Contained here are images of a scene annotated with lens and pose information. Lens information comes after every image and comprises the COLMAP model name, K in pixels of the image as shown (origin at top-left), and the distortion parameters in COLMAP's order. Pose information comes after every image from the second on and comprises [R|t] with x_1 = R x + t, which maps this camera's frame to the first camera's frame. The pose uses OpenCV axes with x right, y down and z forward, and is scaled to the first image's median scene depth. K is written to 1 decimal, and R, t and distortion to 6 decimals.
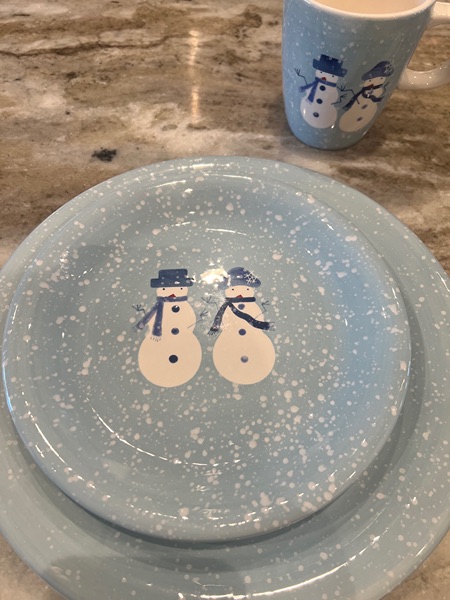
lens RADIAL K [[460.6, 0, 221.4], [0, 460.6, 297.7], [0, 0, 1]] dist [0.044928, -0.062424]
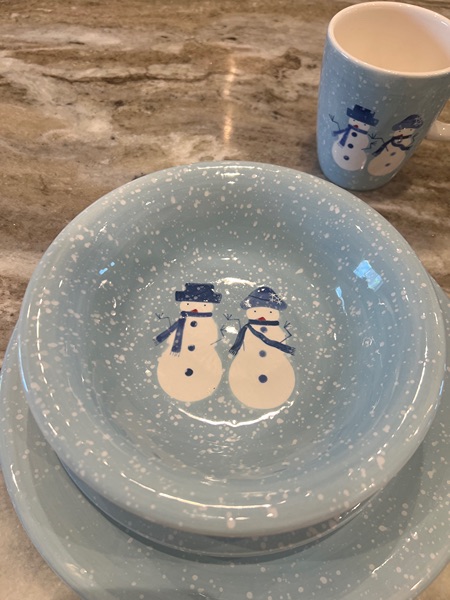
lens RADIAL K [[460.6, 0, 221.8], [0, 460.6, 297.5], [0, 0, 1]] dist [0.044928, -0.062424]
pose [[0.996014, 0.080902, -0.037566, -0.012115], [-0.082402, 0.995785, -0.040280, -0.010630], [0.034149, 0.043215, 0.998482, -0.047352]]
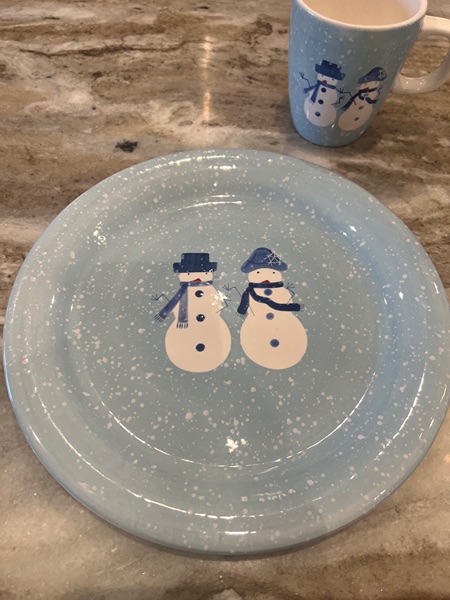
lens RADIAL K [[460.6, 0, 224.0], [0, 460.6, 298.9], [0, 0, 1]] dist [0.044928, -0.062424]
pose [[0.999605, 0.027188, -0.007070, -0.001589], [-0.027251, 0.999588, -0.008971, 0.061732], [0.006823, 0.009160, 0.999935, -0.106143]]
